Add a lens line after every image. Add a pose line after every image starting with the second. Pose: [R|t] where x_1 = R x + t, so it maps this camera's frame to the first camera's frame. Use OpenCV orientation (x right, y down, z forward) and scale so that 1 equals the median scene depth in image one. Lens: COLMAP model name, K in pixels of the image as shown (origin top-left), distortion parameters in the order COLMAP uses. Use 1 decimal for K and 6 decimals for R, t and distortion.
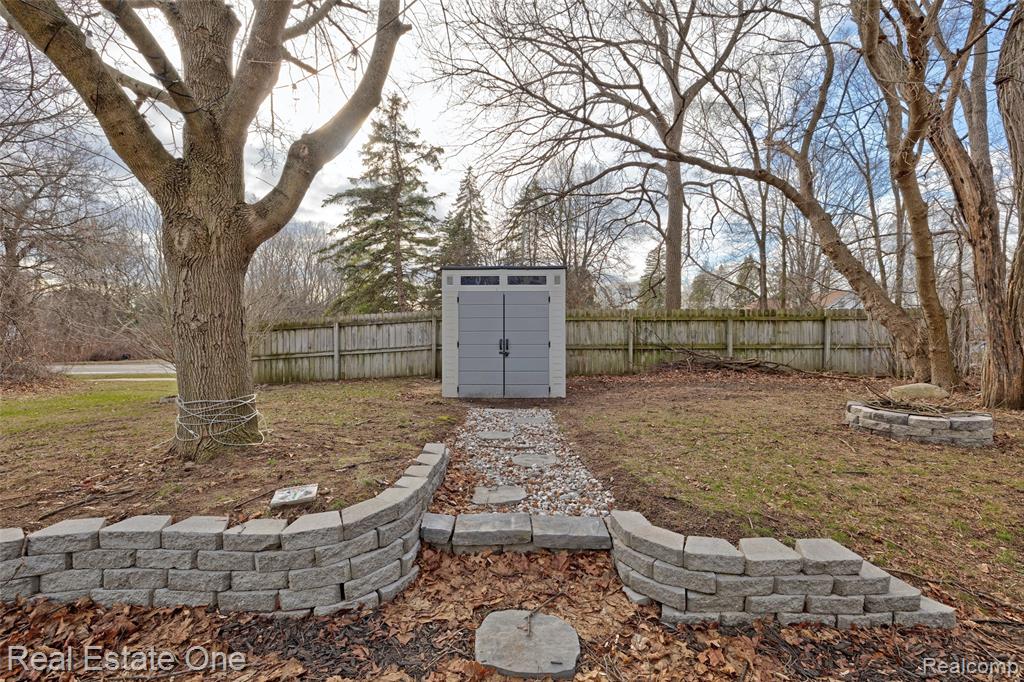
lens RADIAL K [[441.9, 0, 510.1], [0, 441.9, 338.3], [0, 0, 1]] dist [-0.000598, 0.000574]
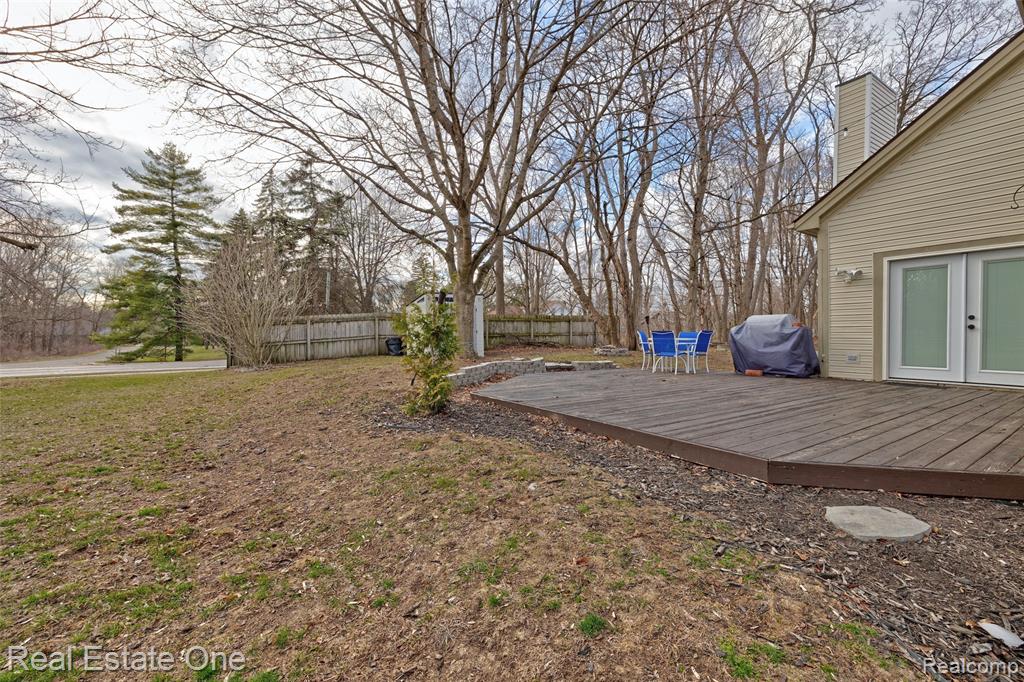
lens RADIAL K [[441.9, 0, 503.5], [0, 441.9, 339.6], [0, 0, 1]] dist [-0.000598, 0.000574]
pose [[0.849746, -0.014250, 0.527000, -0.622368], [0.012505, 0.999898, 0.006873, 0.026748], [-0.527045, 0.000750, 0.849837, -0.569792]]
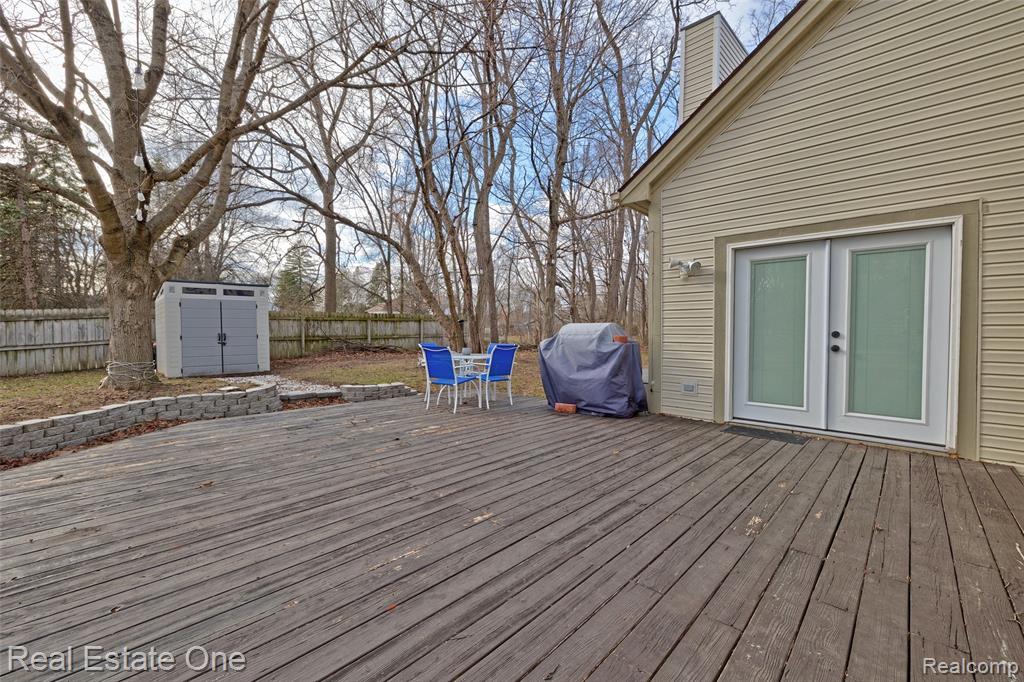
lens RADIAL K [[441.9, 0, 512.0], [0, 441.9, 338.9], [0, 0, 1]] dist [-0.000598, 0.000574]
pose [[0.707816, -0.018993, 0.706141, -0.250338], [0.009006, 0.999800, 0.017864, 0.002123], [-0.706339, -0.006285, 0.707846, -0.468976]]
